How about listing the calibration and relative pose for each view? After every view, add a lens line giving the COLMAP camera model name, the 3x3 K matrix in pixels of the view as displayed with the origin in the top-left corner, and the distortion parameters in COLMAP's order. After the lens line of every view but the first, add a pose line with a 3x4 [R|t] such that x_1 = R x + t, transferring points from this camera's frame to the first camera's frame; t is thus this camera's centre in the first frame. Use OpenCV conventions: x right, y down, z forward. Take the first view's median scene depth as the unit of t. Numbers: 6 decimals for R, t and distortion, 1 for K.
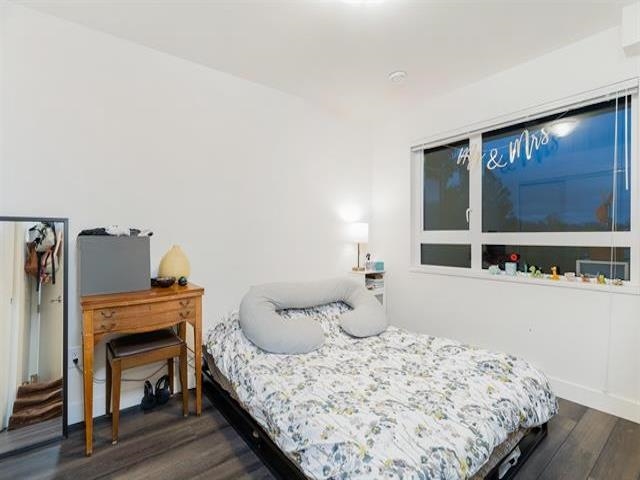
lens RADIAL K [[304.6, 0, 320.0], [0, 304.6, 240.0], [0, 0, 1]] dist [0.000563, -0.000012]
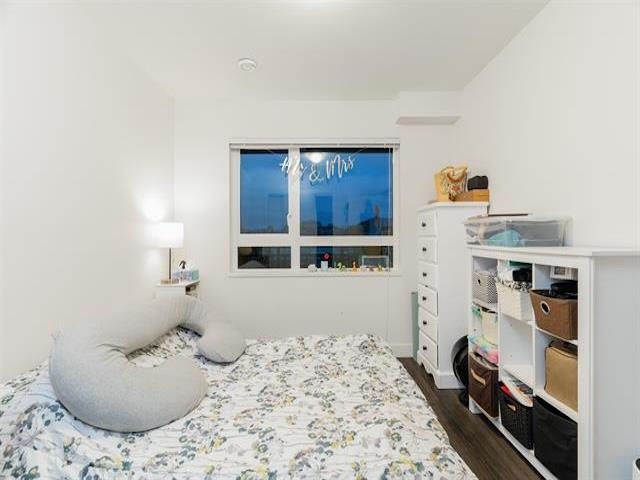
lens RADIAL K [[304.6, 0, 320.0], [0, 304.6, 240.0], [0, 0, 1]] dist [0.000563, -0.000012]
pose [[0.606431, -0.003306, 0.795130, -0.399666], [0.013139, 0.999896, -0.005864, -0.001954], [-0.795028, 0.014003, 0.606411, 0.322570]]
